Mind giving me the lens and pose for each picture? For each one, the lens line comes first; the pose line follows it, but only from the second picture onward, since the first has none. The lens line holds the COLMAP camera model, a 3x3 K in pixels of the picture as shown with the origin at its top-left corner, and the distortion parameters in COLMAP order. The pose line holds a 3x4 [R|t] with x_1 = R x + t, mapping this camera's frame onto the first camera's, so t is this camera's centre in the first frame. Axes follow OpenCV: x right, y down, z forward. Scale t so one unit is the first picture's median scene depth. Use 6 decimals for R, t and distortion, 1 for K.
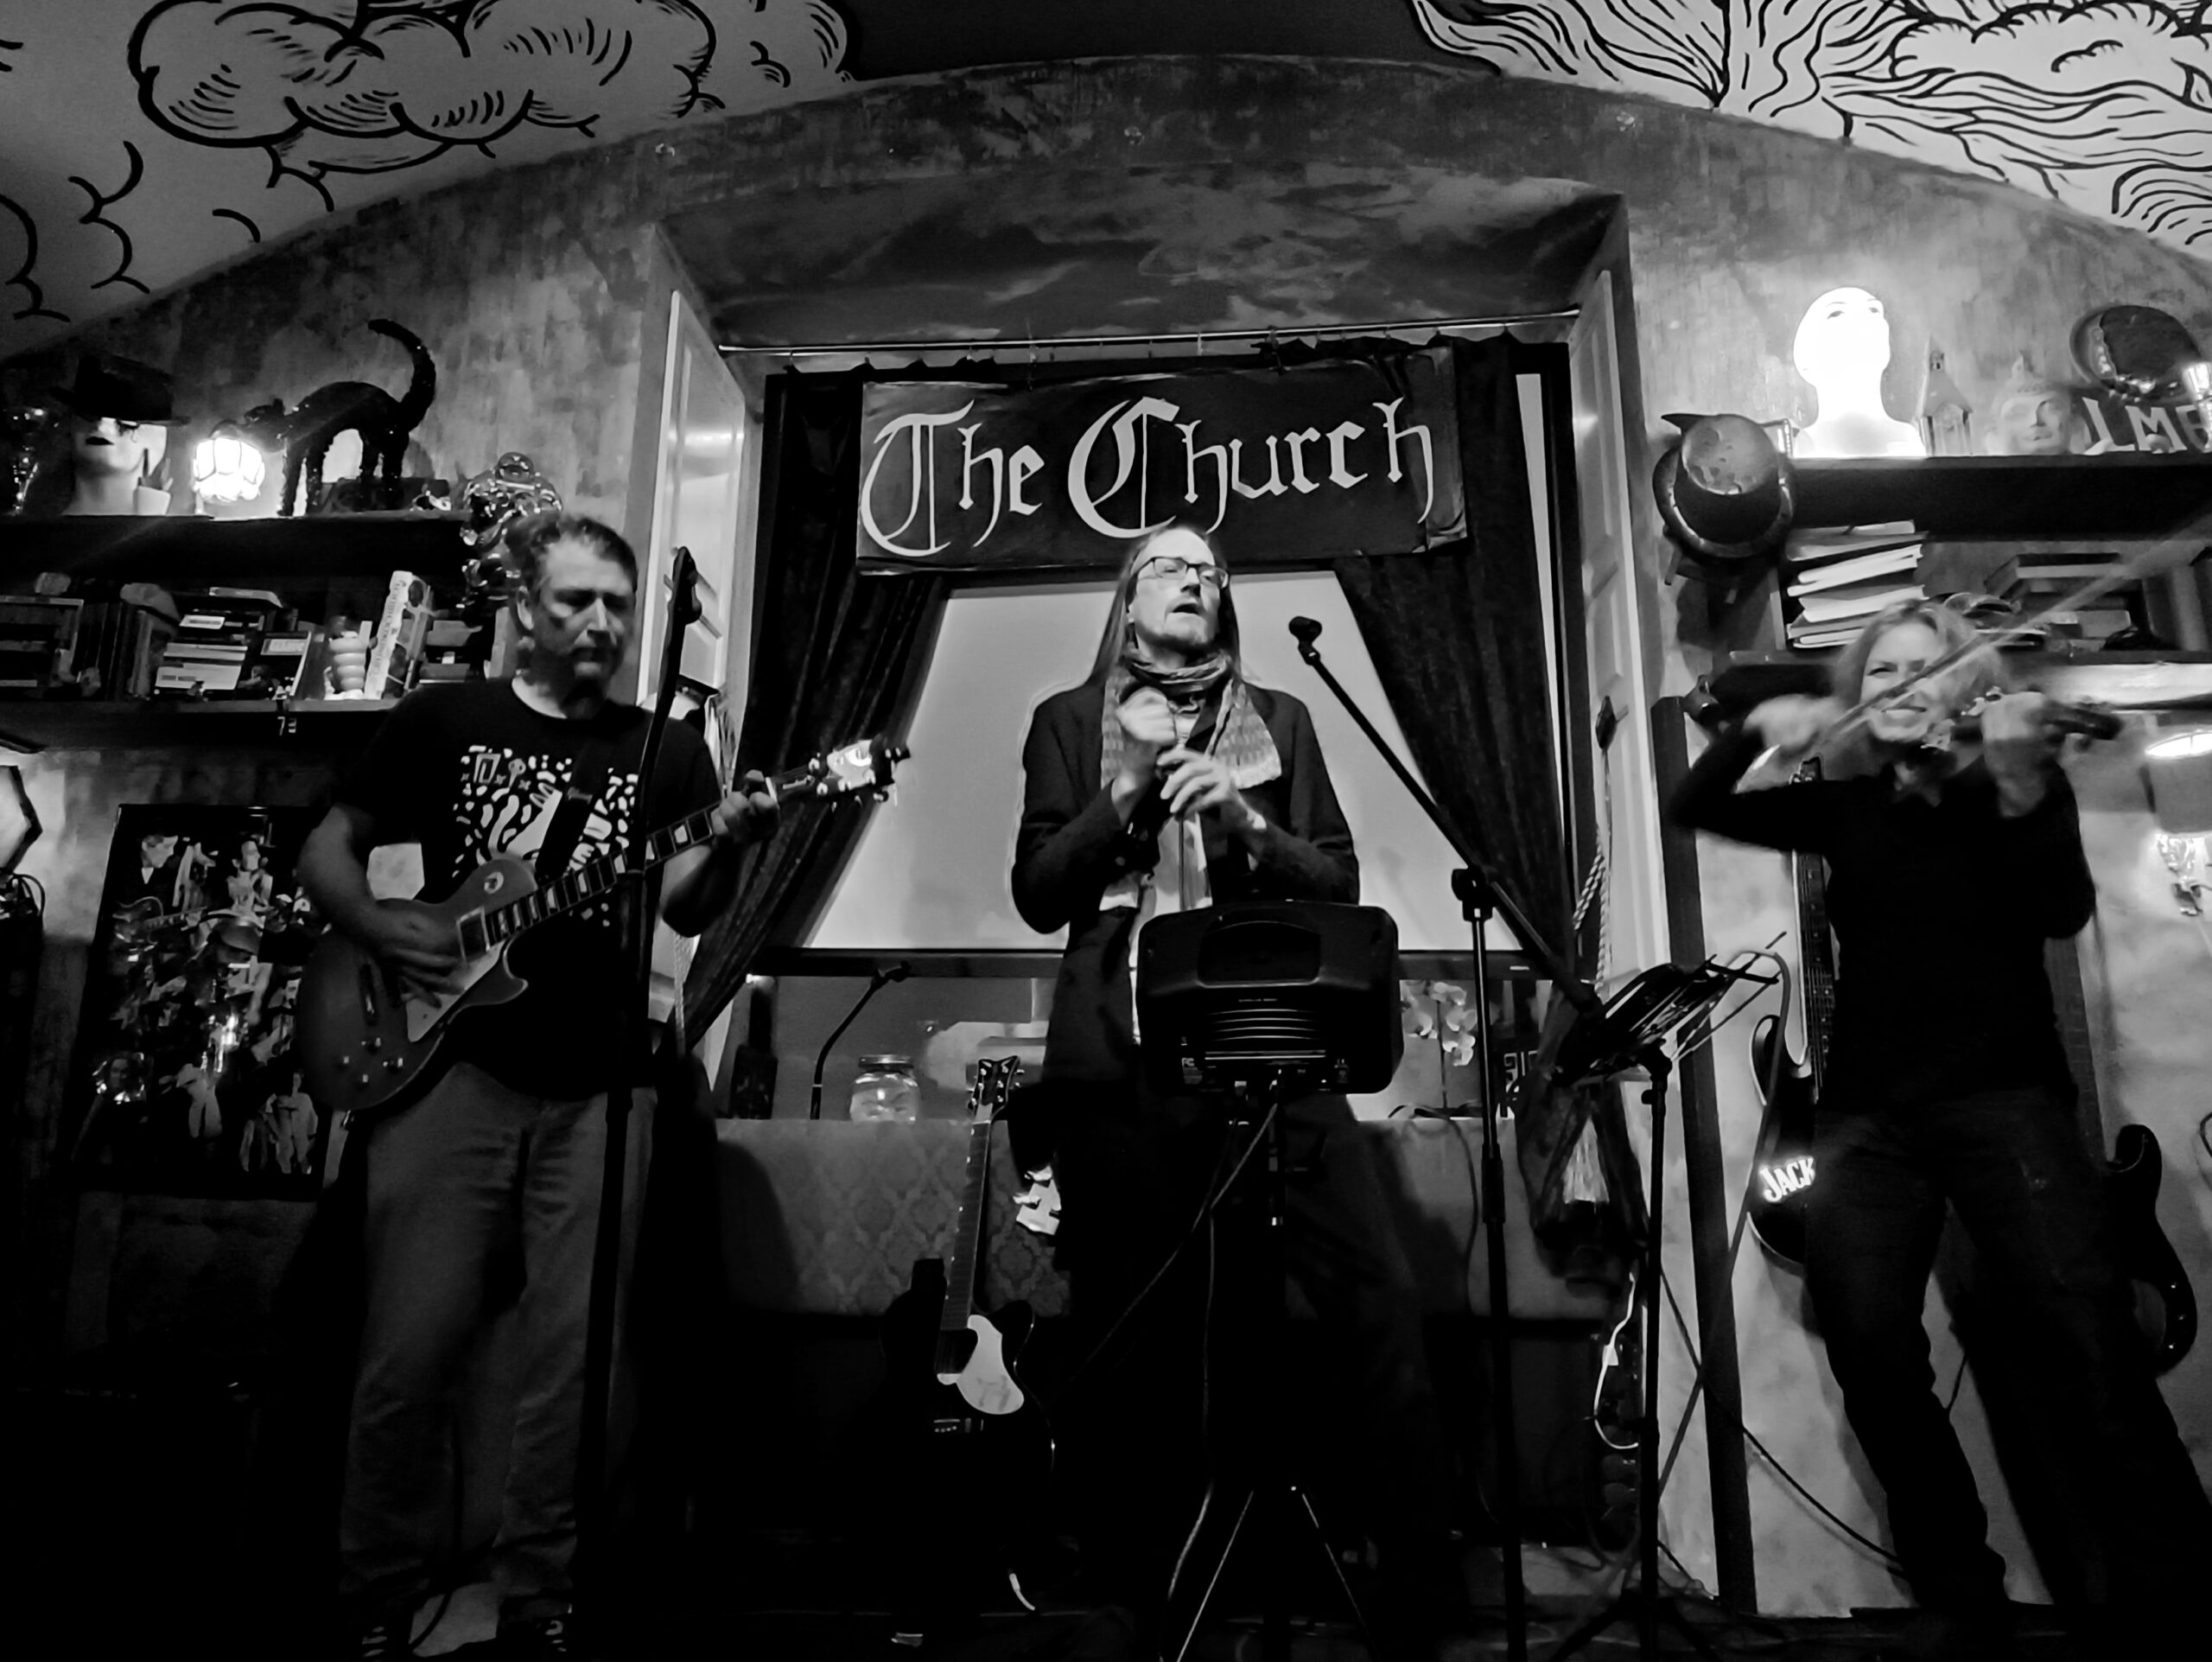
lens RADIAL K [[1487.5, 0, 1107.7], [0, 1487.5, 822.6], [0, 0, 1]] dist [-0.044243, 0.024454]
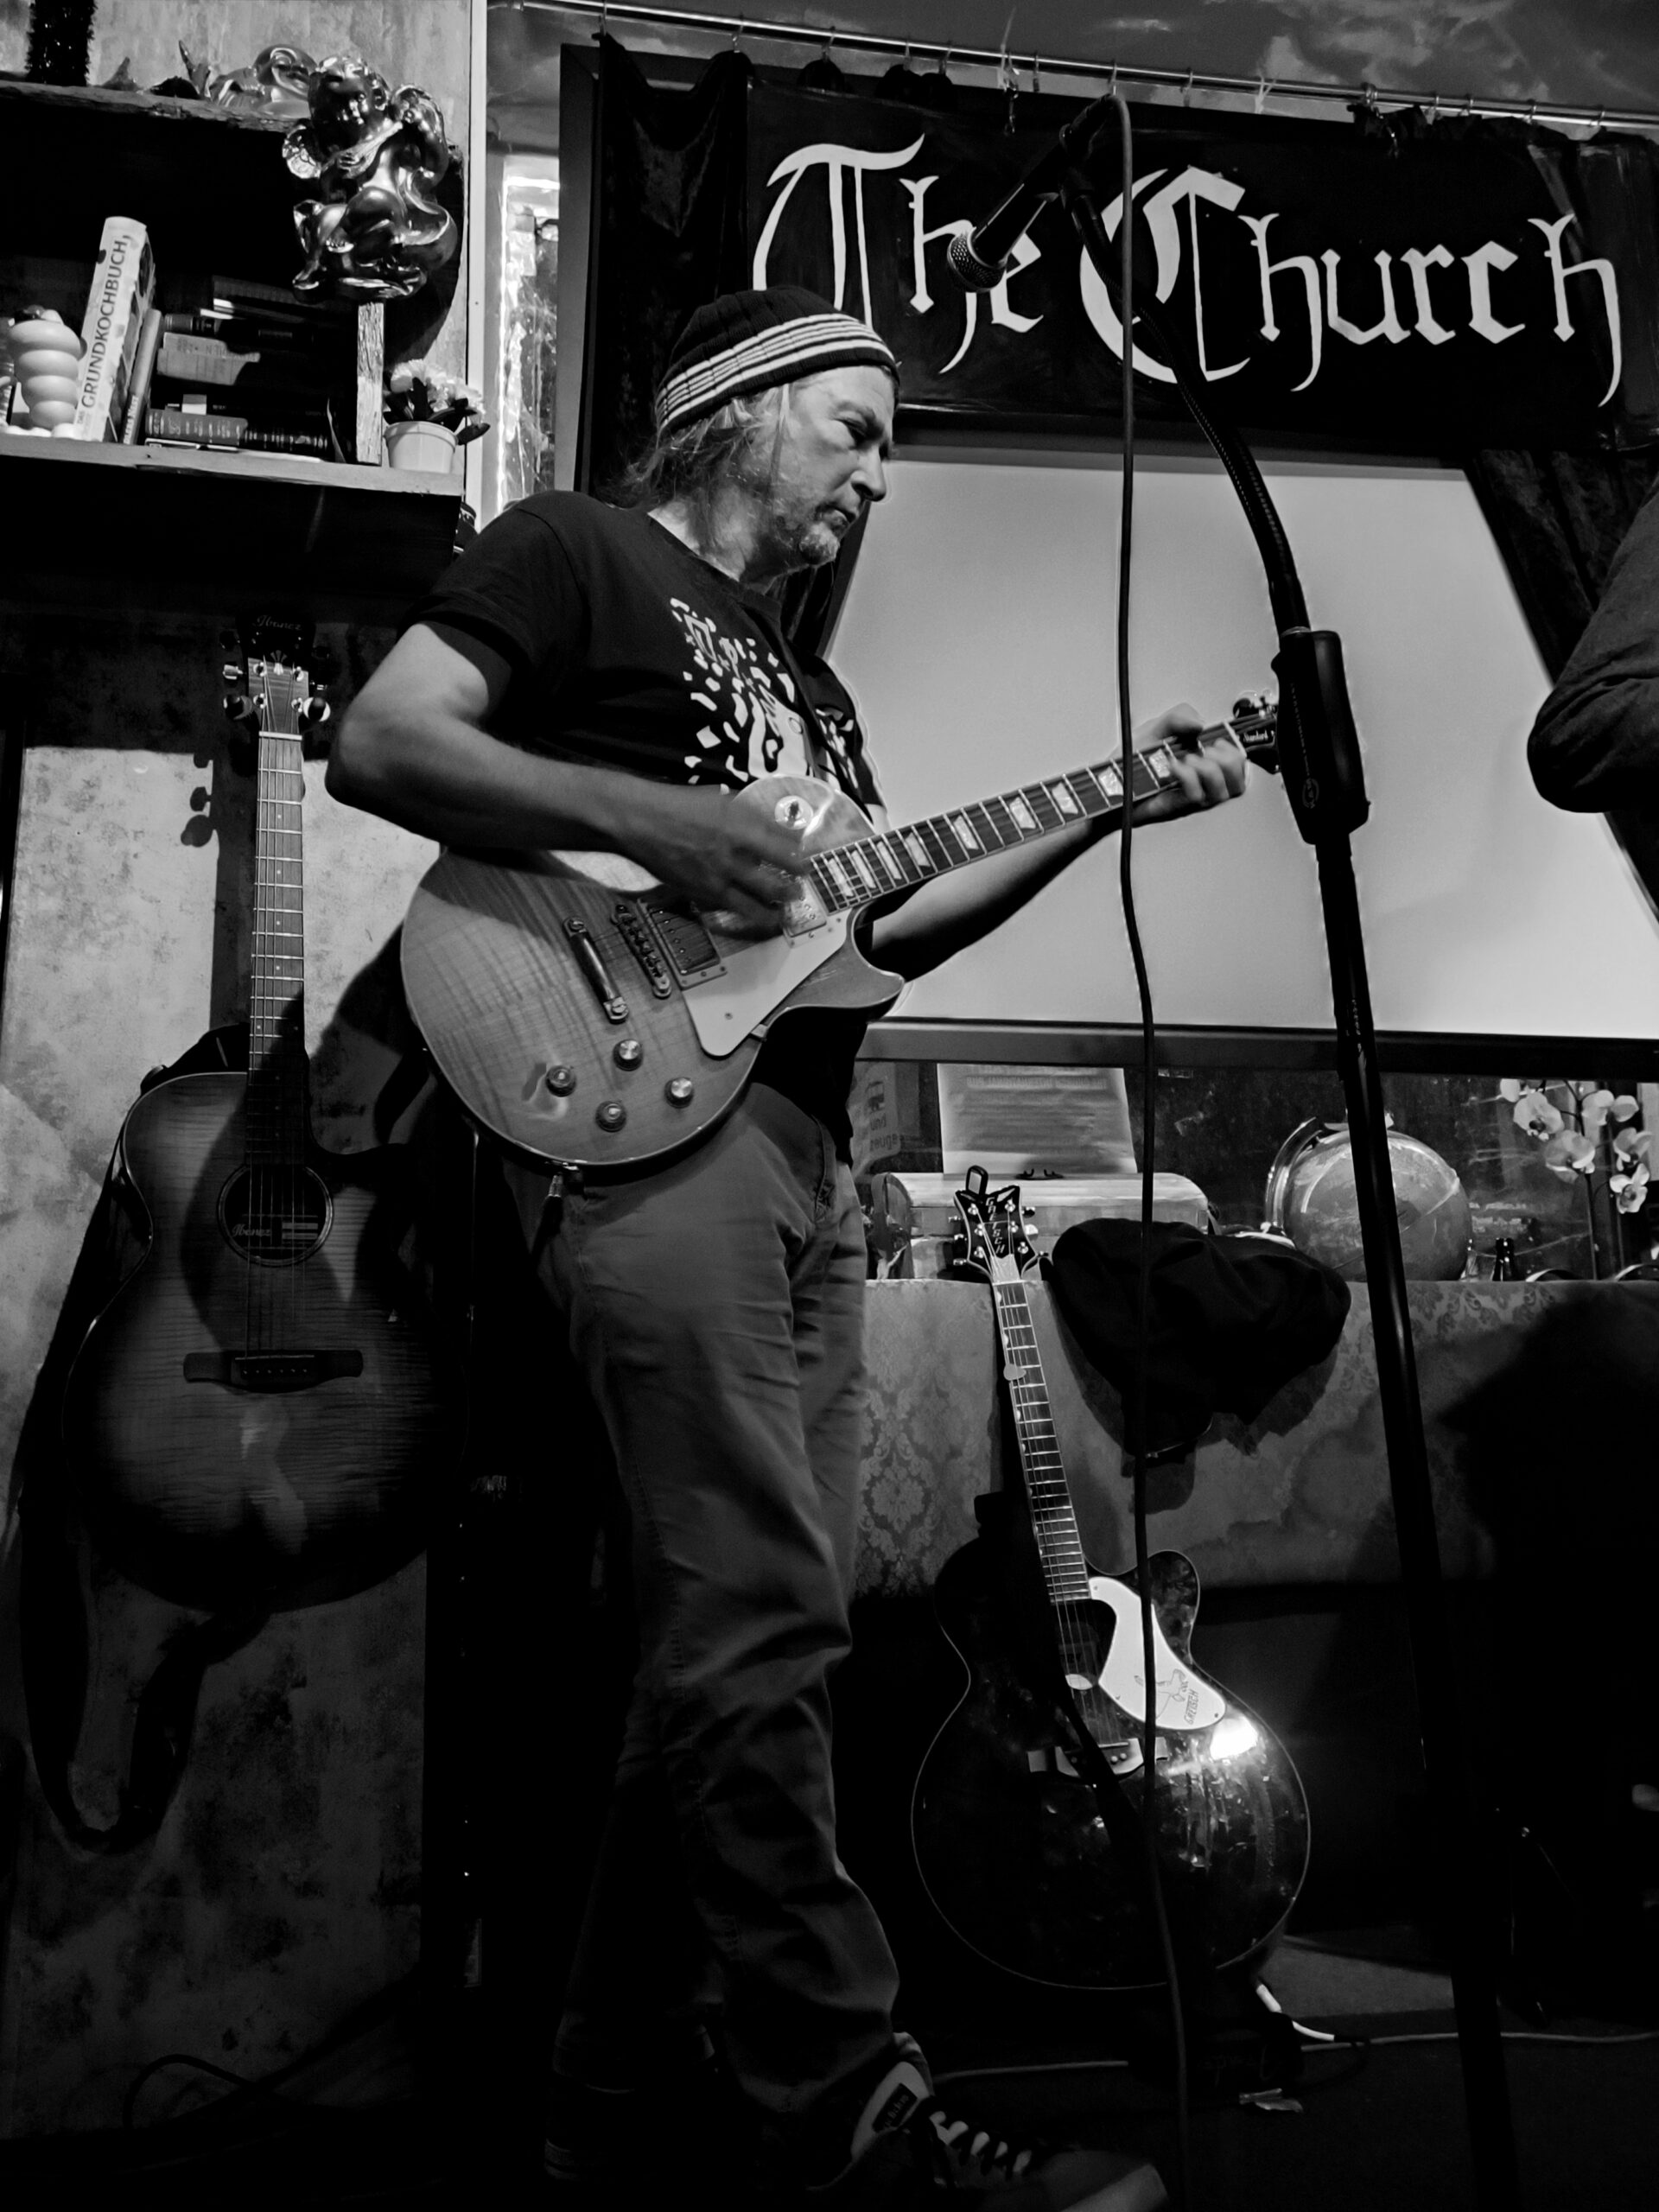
lens RADIAL K [[2009.5, 0, 831.0], [0, 2009.5, 1110.2], [0, 0, 1]] dist [0.017847, 0.000000]
pose [[0.966631, 0.024303, 0.255017, -0.361754], [-0.034918, 0.998698, 0.037181, 0.097093], [-0.253781, -0.044845, 0.966222, 0.198891]]
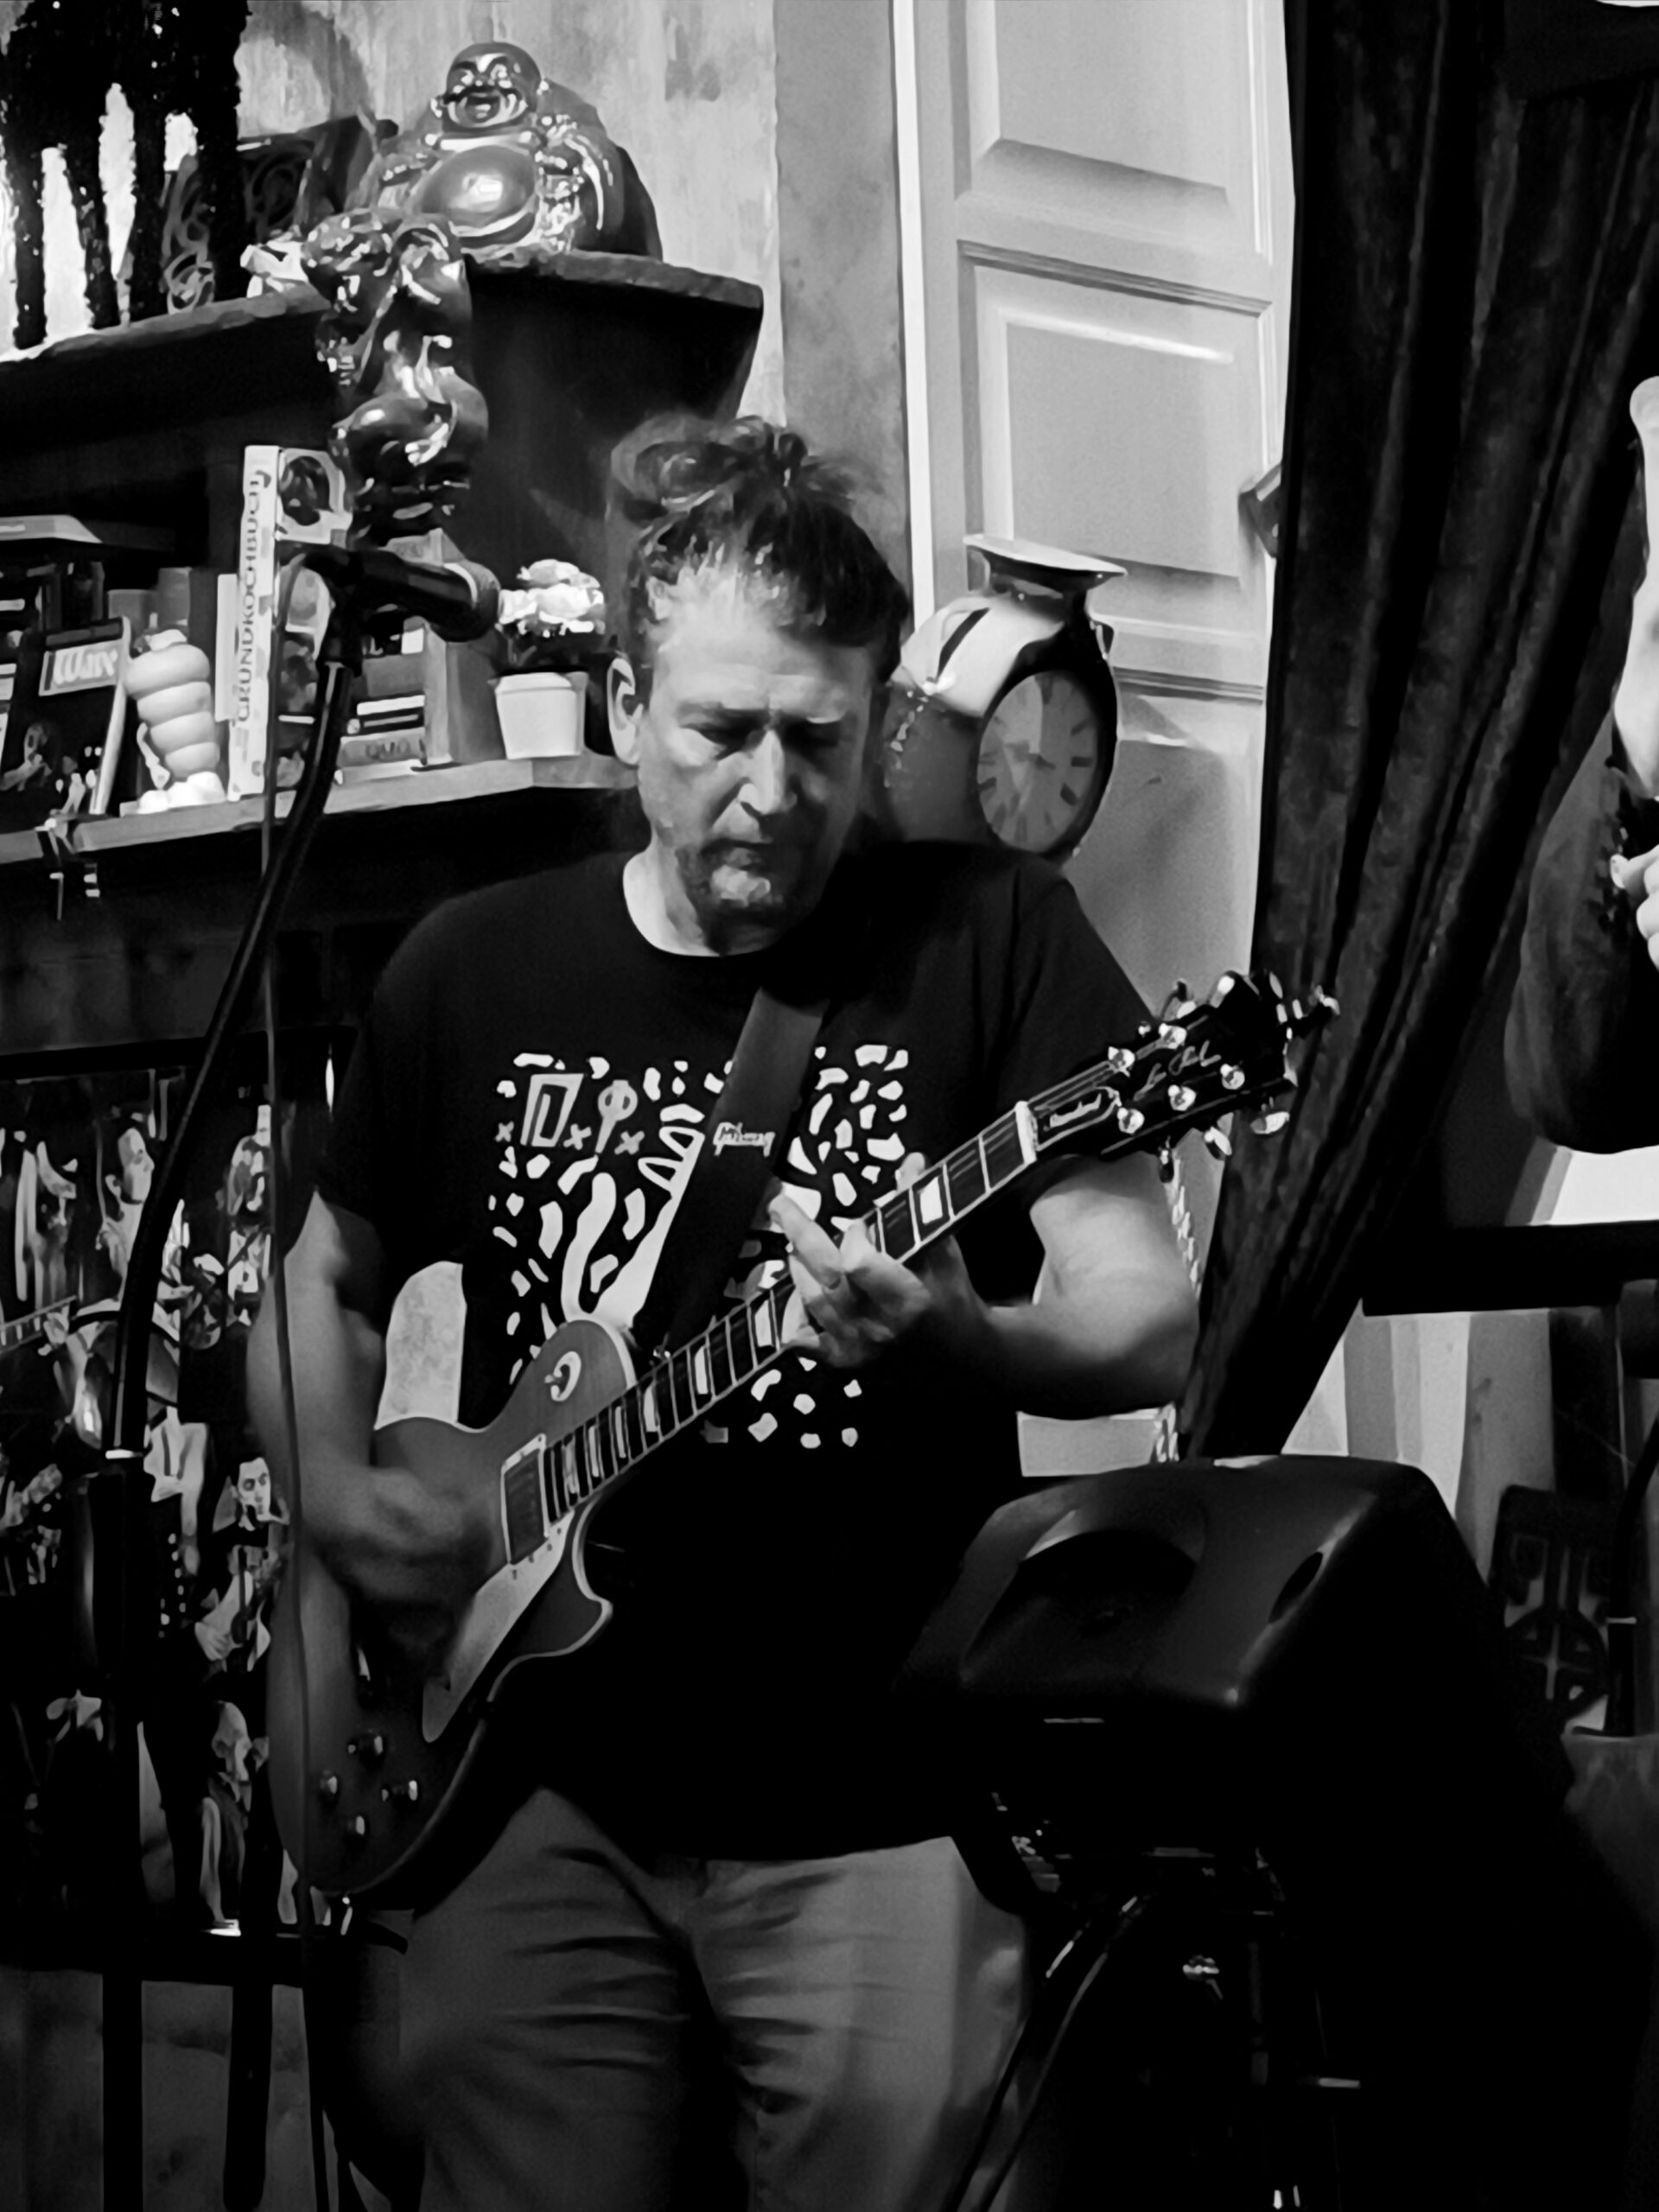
lens RADIAL K [[6060.4, 0, 798.6], [0, 6060.4, 1135.1], [0, 0, 1]] dist [0.185560, 0.000000]
pose [[0.788370, -0.073595, -0.610784, 0.544615], [0.177150, 0.977924, 0.110823, -0.127369], [0.589145, -0.195569, 0.784003, -0.204684]]
